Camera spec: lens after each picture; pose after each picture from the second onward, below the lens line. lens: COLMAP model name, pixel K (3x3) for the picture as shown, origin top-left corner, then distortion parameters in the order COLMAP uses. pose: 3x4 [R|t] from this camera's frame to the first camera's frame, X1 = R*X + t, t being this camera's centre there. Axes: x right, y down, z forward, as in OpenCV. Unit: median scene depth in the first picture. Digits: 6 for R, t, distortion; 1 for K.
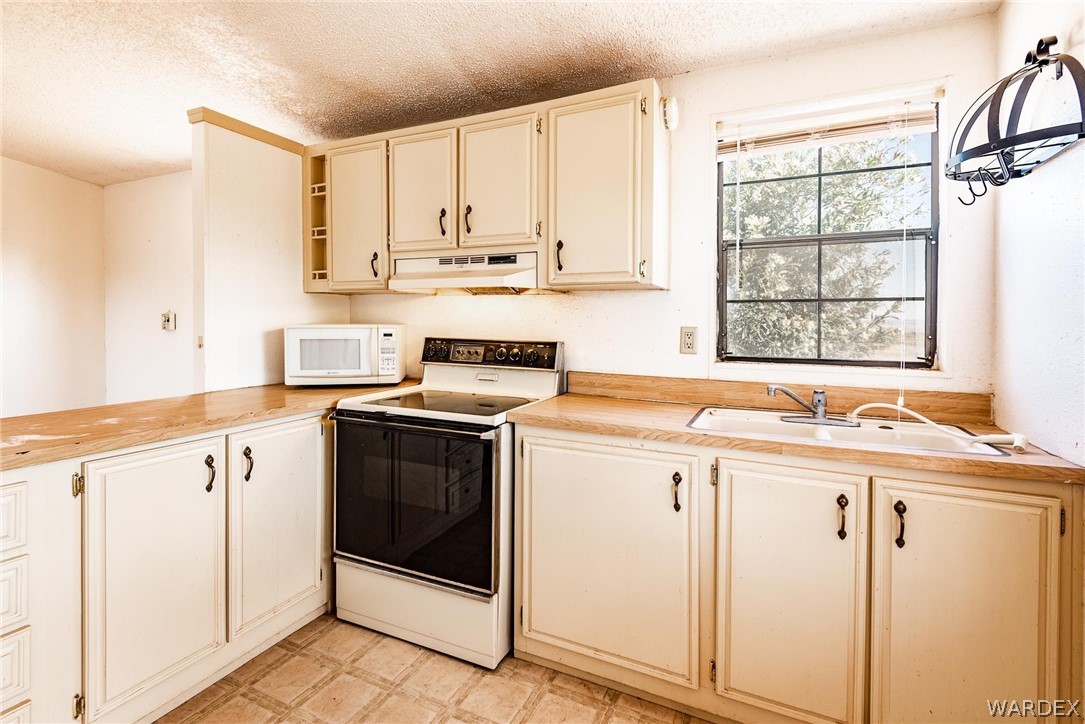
lens RADIAL K [[494.3, 0, 543.6], [0, 494.3, 332.1], [0, 0, 1]] dist [0.007336, -0.002326]
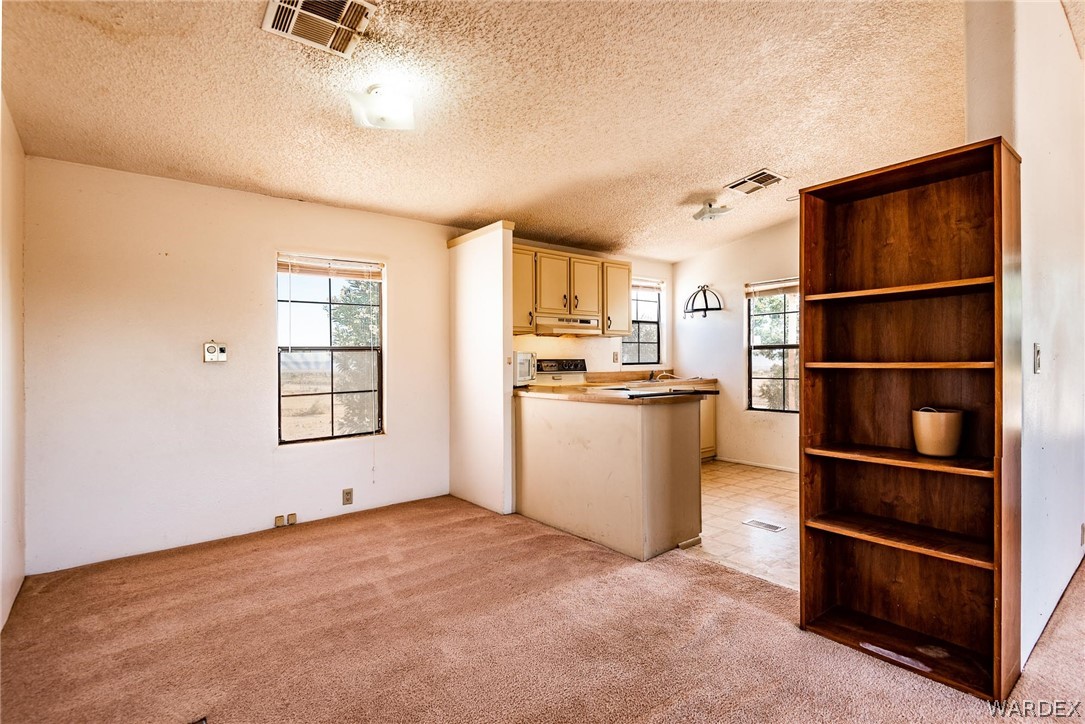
lens RADIAL K [[522.3, 0, 523.0], [0, 522.3, 366.8], [0, 0, 1]] dist [-0.023111, -0.010724]
pose [[0.465652, -0.024053, 0.884641, -2.248789], [0.033995, 0.999379, 0.009279, 0.024048], [-0.884315, 0.025753, 0.466180, 0.157036]]
